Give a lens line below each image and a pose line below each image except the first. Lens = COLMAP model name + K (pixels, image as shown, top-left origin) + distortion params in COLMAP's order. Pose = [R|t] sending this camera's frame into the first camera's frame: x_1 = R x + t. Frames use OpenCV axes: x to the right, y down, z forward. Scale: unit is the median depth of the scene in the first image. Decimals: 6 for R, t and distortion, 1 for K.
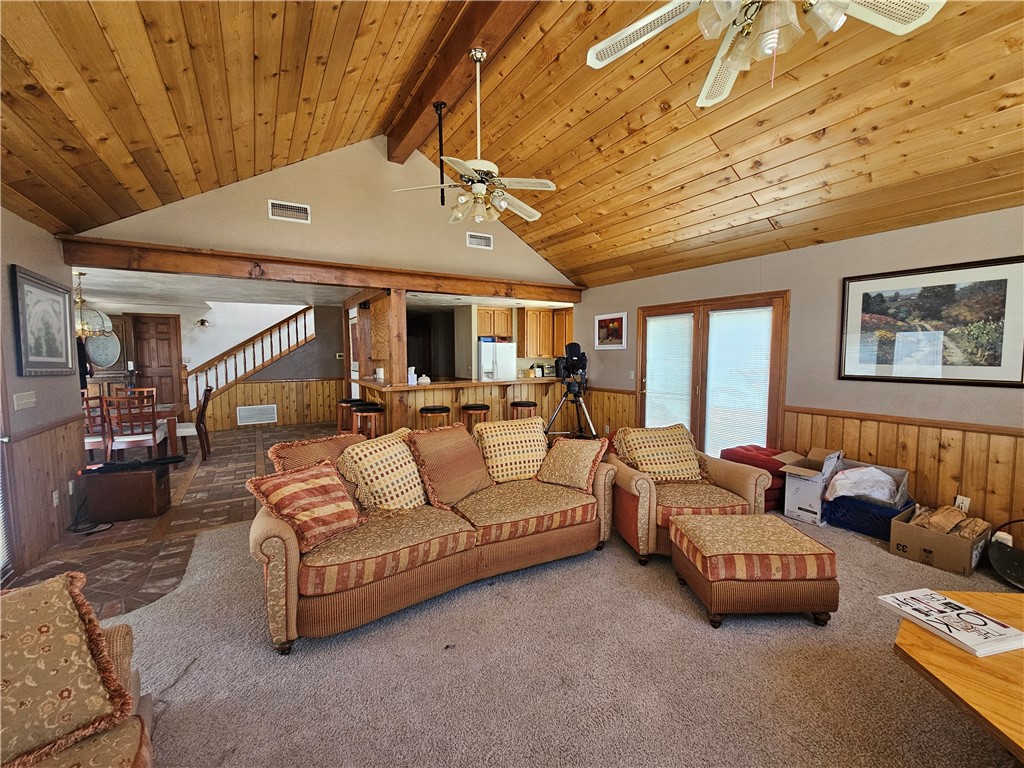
lens RADIAL K [[427.0, 0, 512.6], [0, 427.0, 382.9], [0, 0, 1]] dist [0.003181, 0.001157]
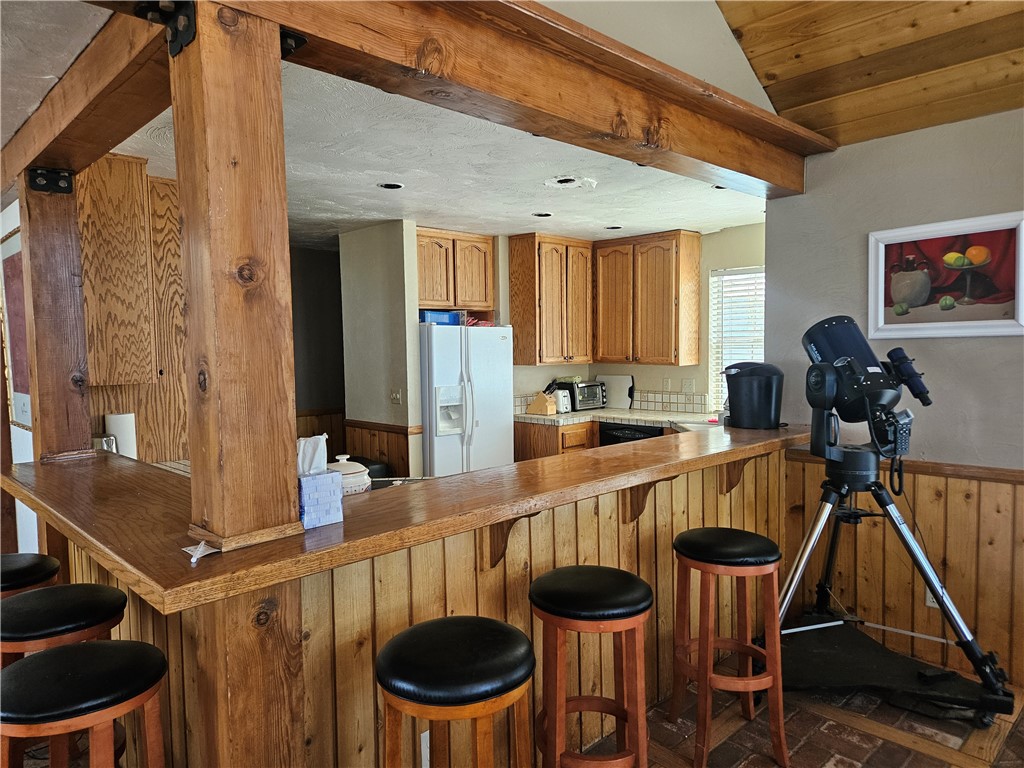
lens RADIAL K [[687.0, 0, 515.0], [0, 687.0, 385.1], [0, 0, 1]] dist [0.058917, -0.035078]
pose [[0.974200, -0.027260, 0.224035, -0.132479], [0.031558, 0.999380, -0.015626, -0.032018], [-0.223470, 0.022292, 0.974456, 0.406651]]
